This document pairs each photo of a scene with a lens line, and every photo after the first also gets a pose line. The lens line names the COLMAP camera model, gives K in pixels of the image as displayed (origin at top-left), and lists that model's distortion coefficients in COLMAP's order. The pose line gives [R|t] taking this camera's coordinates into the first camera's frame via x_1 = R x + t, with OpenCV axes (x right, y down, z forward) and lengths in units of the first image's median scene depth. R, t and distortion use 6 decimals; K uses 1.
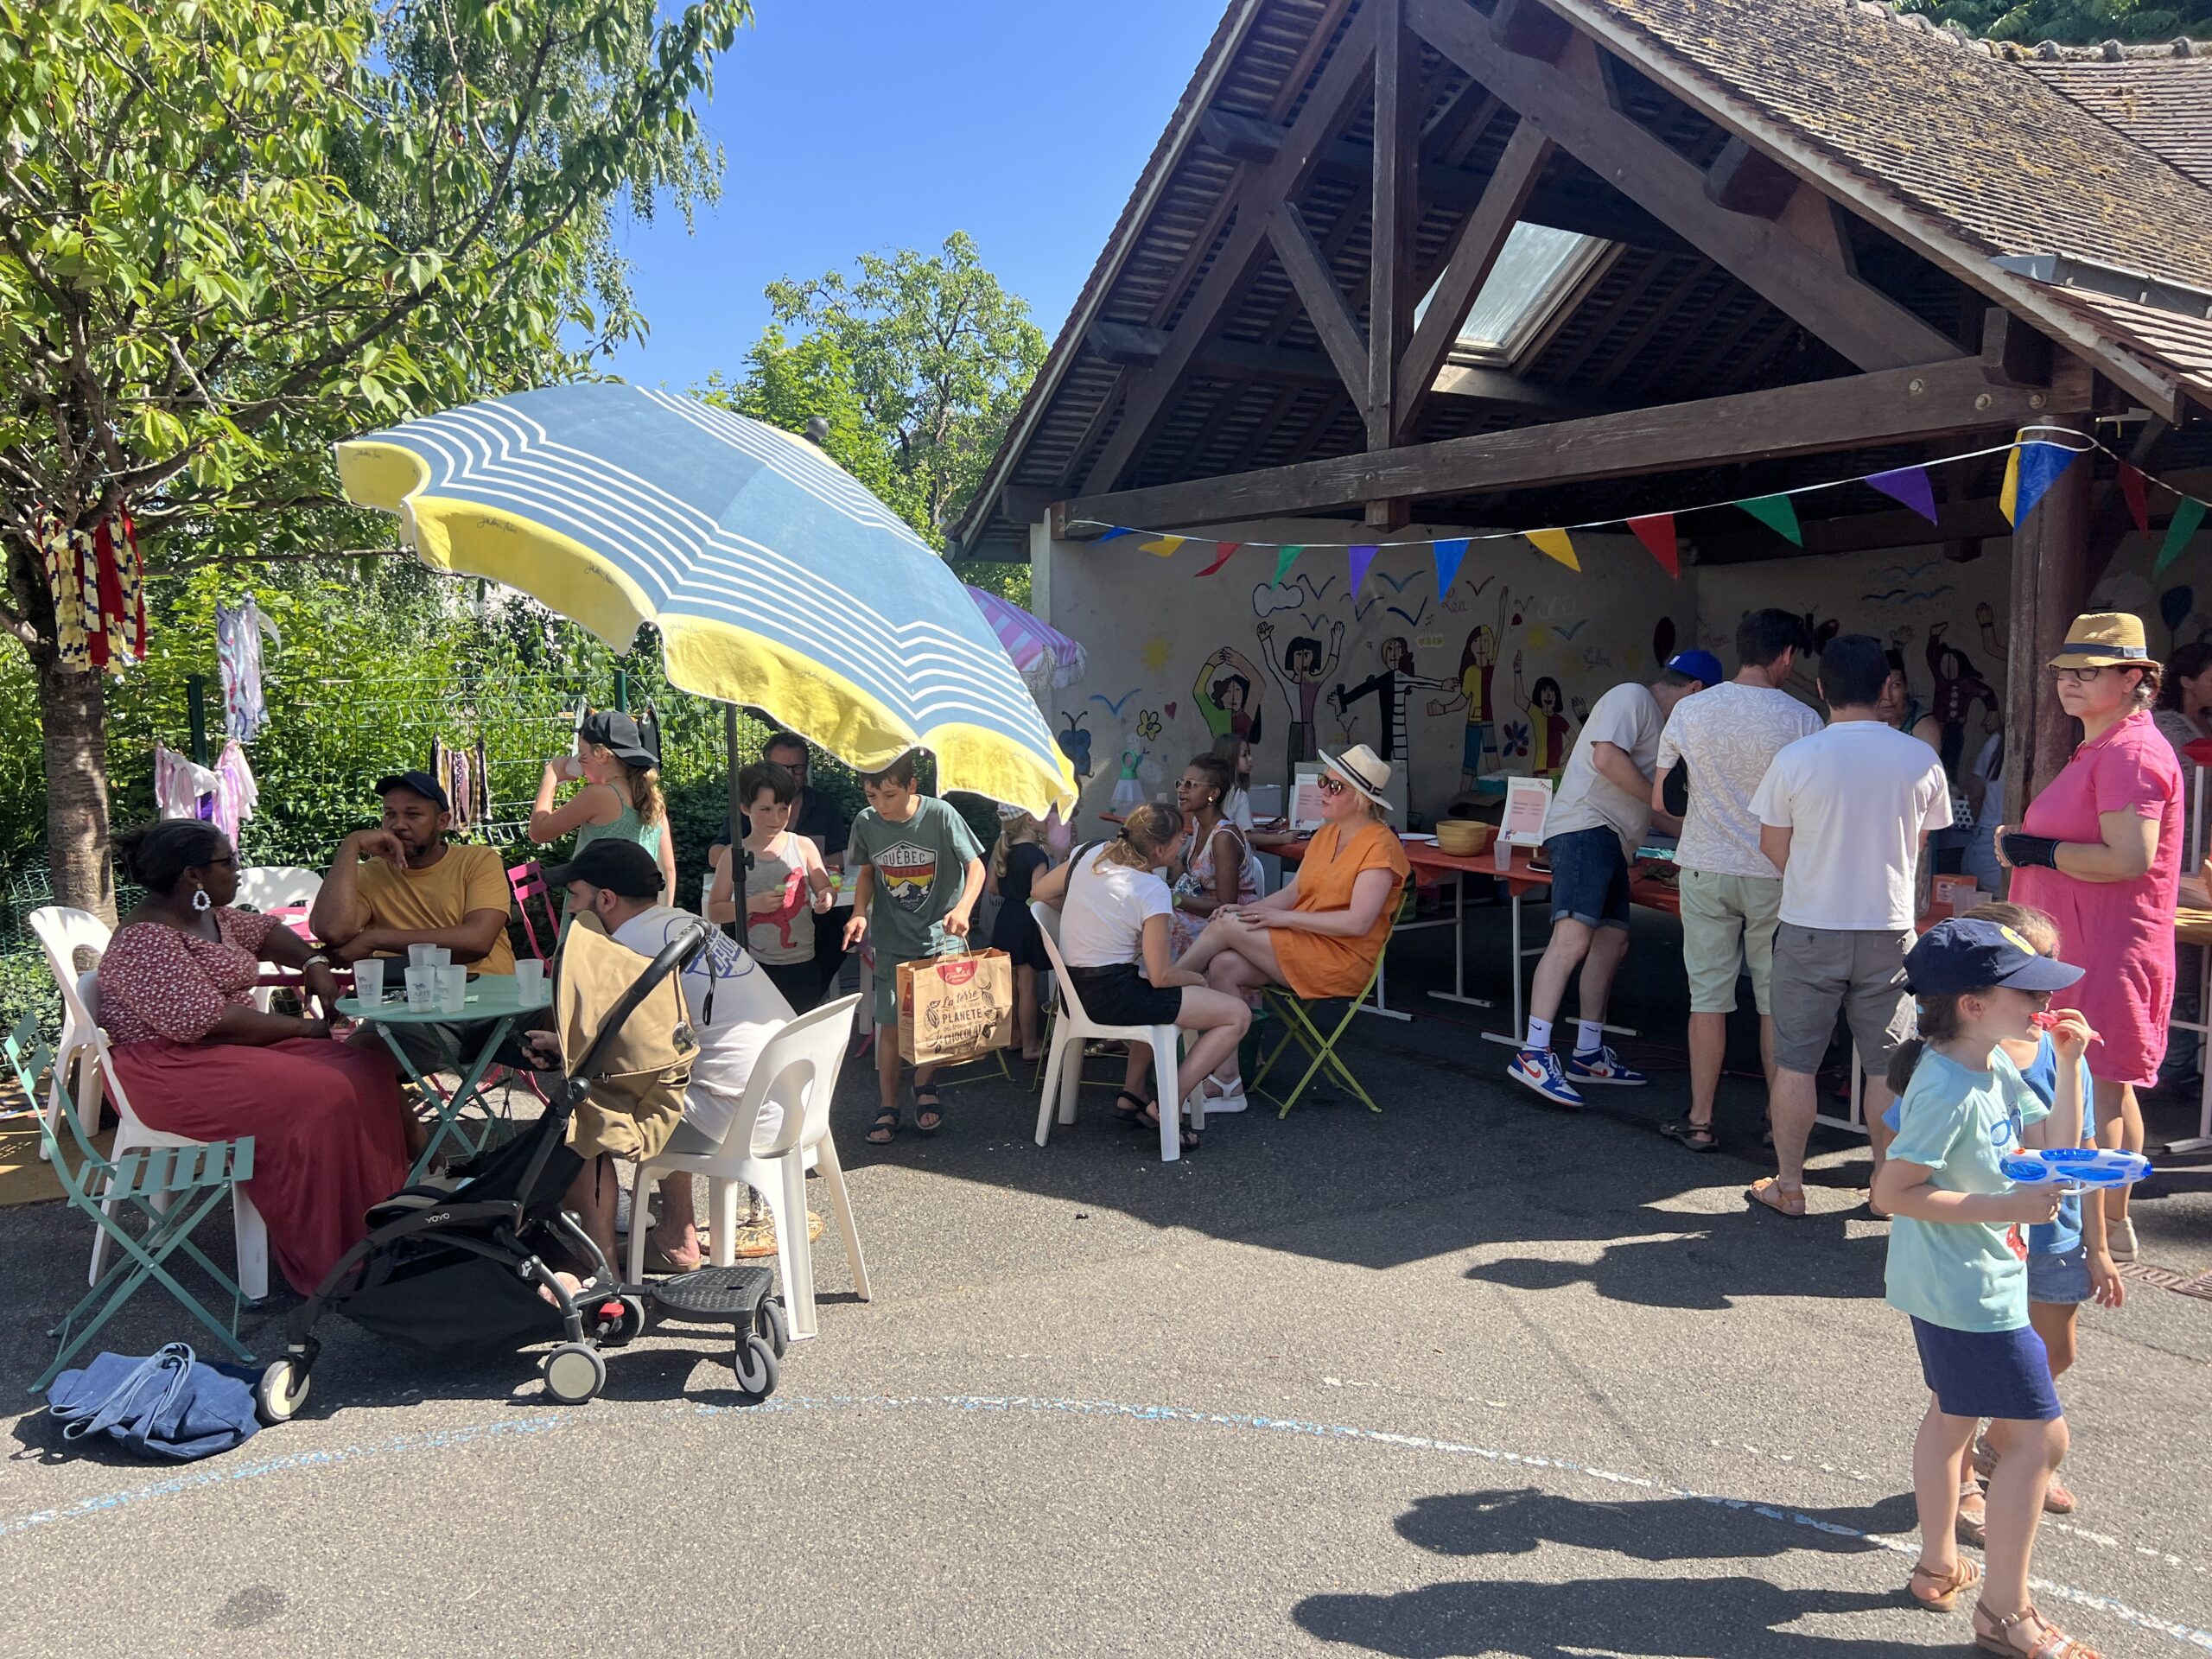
lens RADIAL K [[1705.1, 0, 1065.5], [0, 1705.1, 830.2], [0, 0, 1]] dist [0.000772, -0.003699]
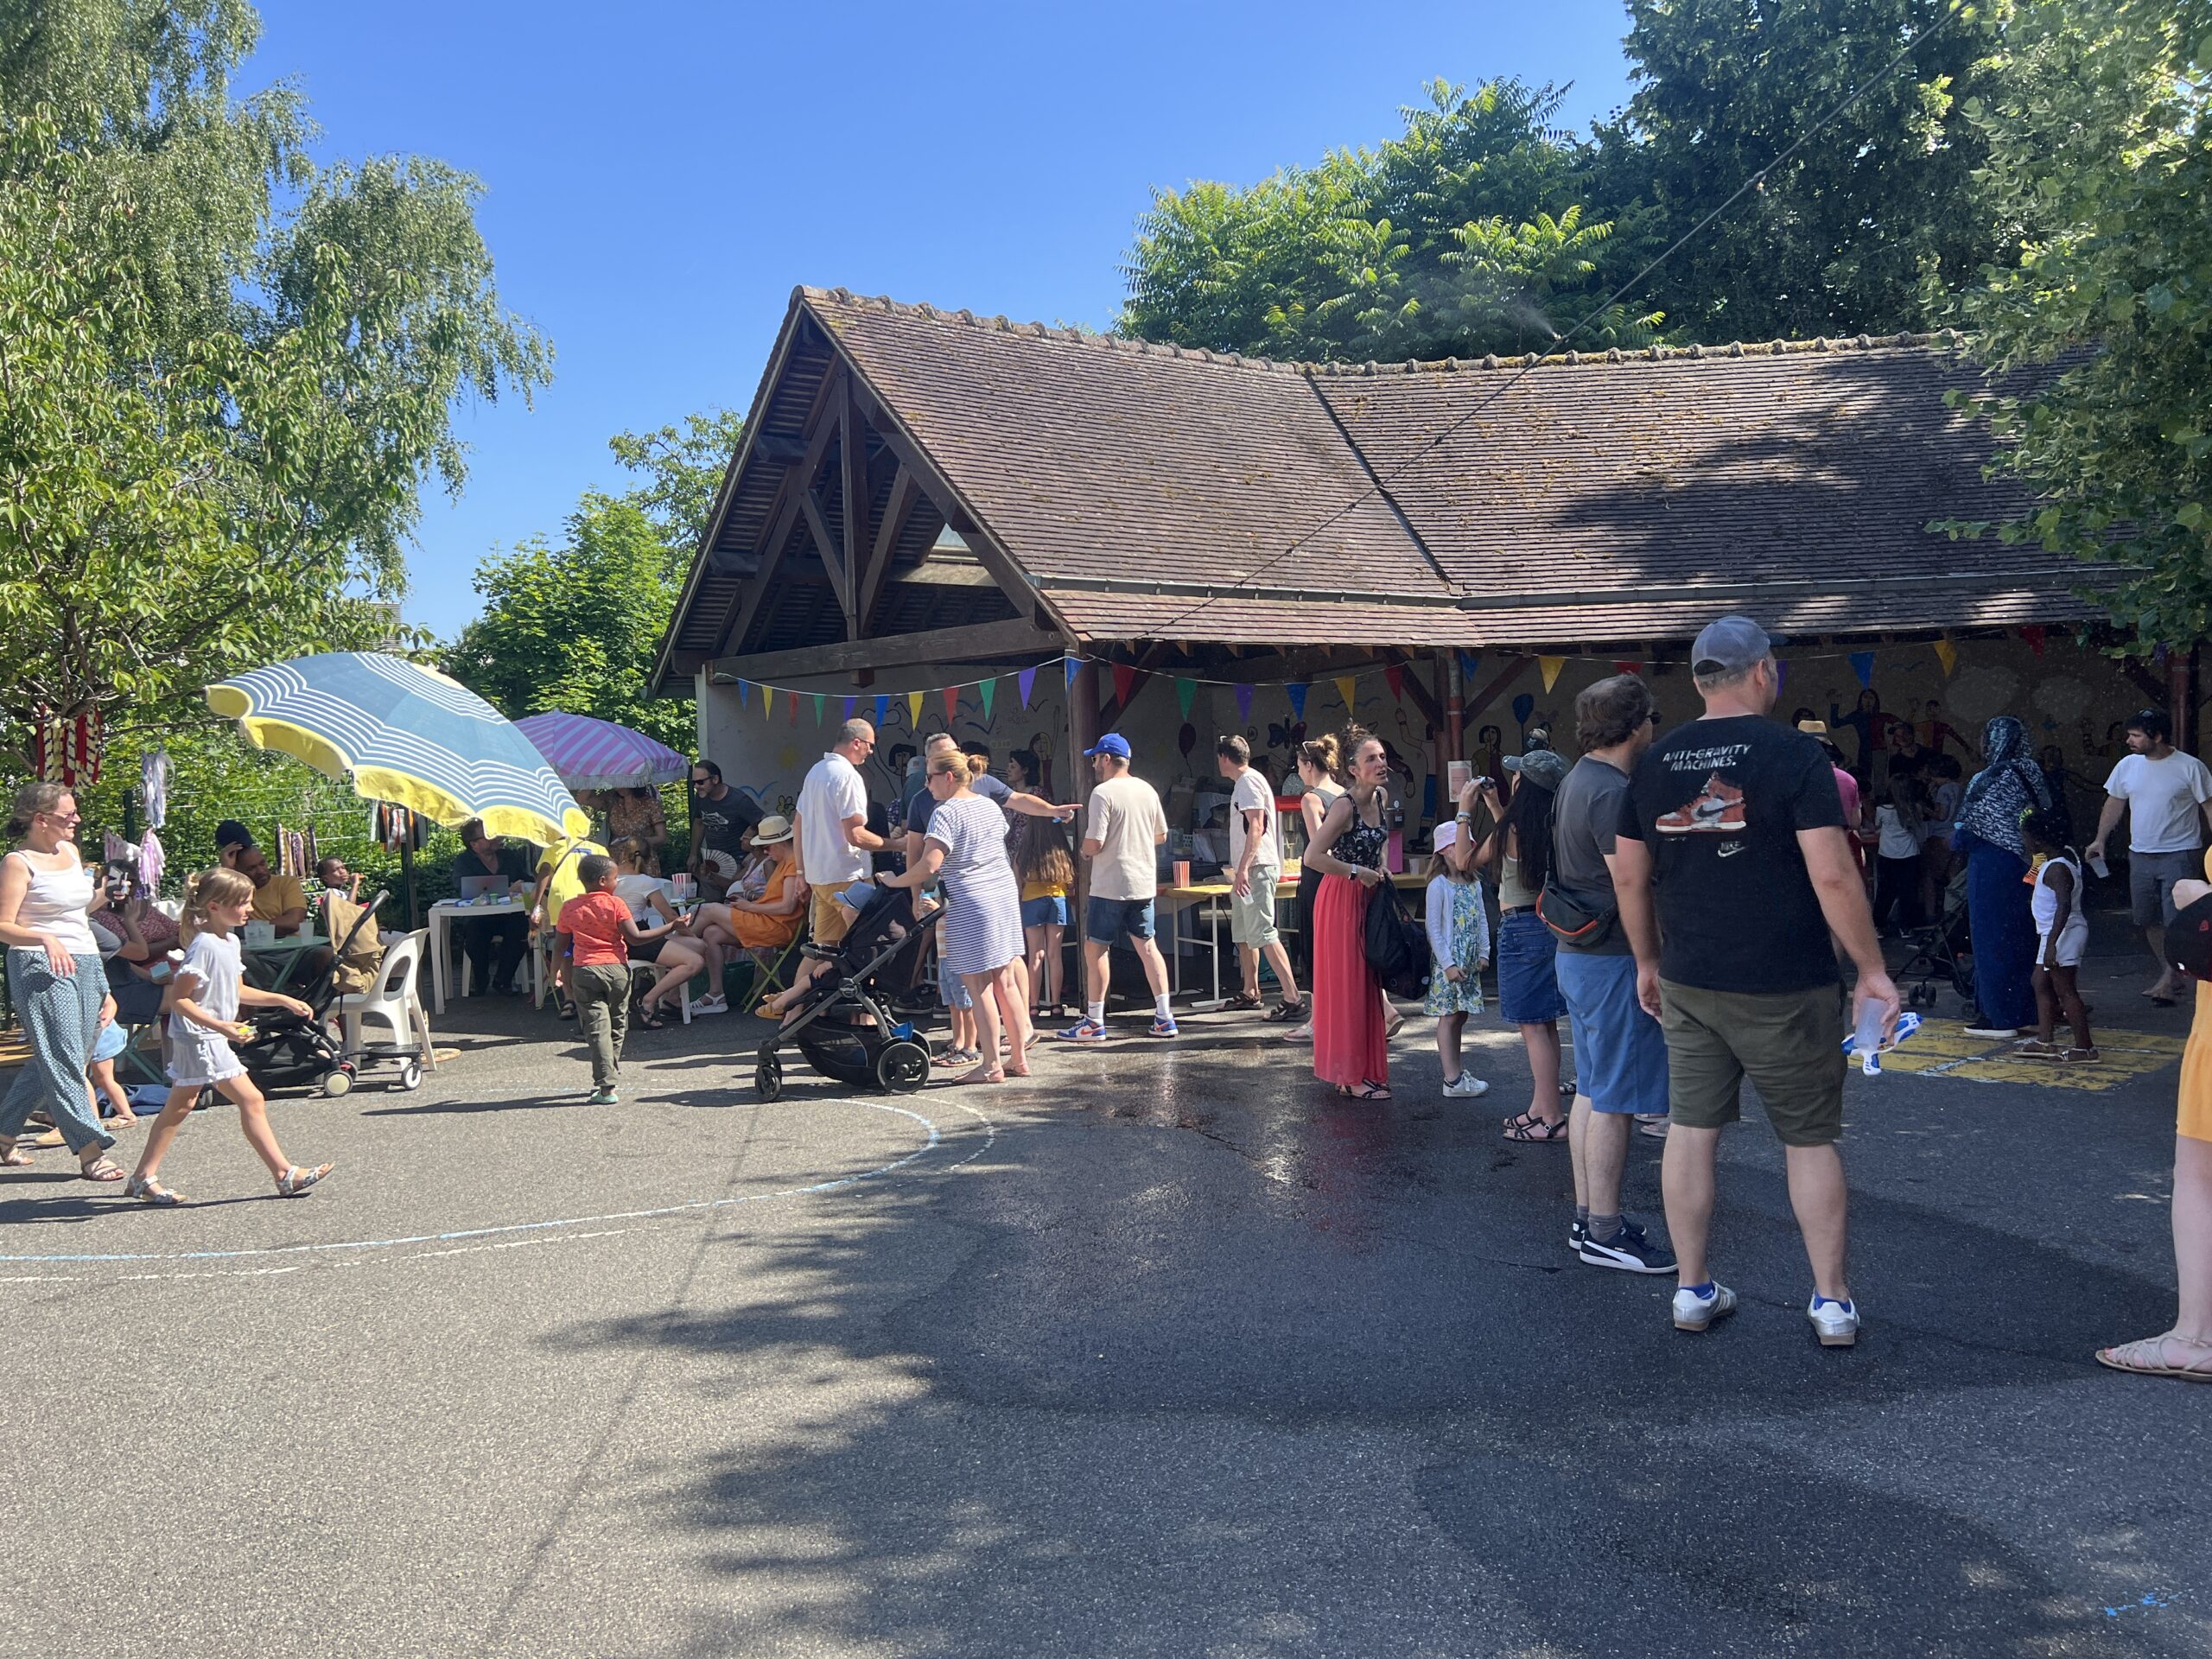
lens RADIAL K [[1648.8, 0, 1106.0], [0, 1648.8, 829.5], [0, 0, 1]] dist [0.005382, -0.001621]
pose [[0.996013, -0.030165, 0.083956, 0.286203], [0.034294, 0.998249, -0.048191, 0.051977], [-0.082356, 0.050878, 0.995303, -0.634748]]
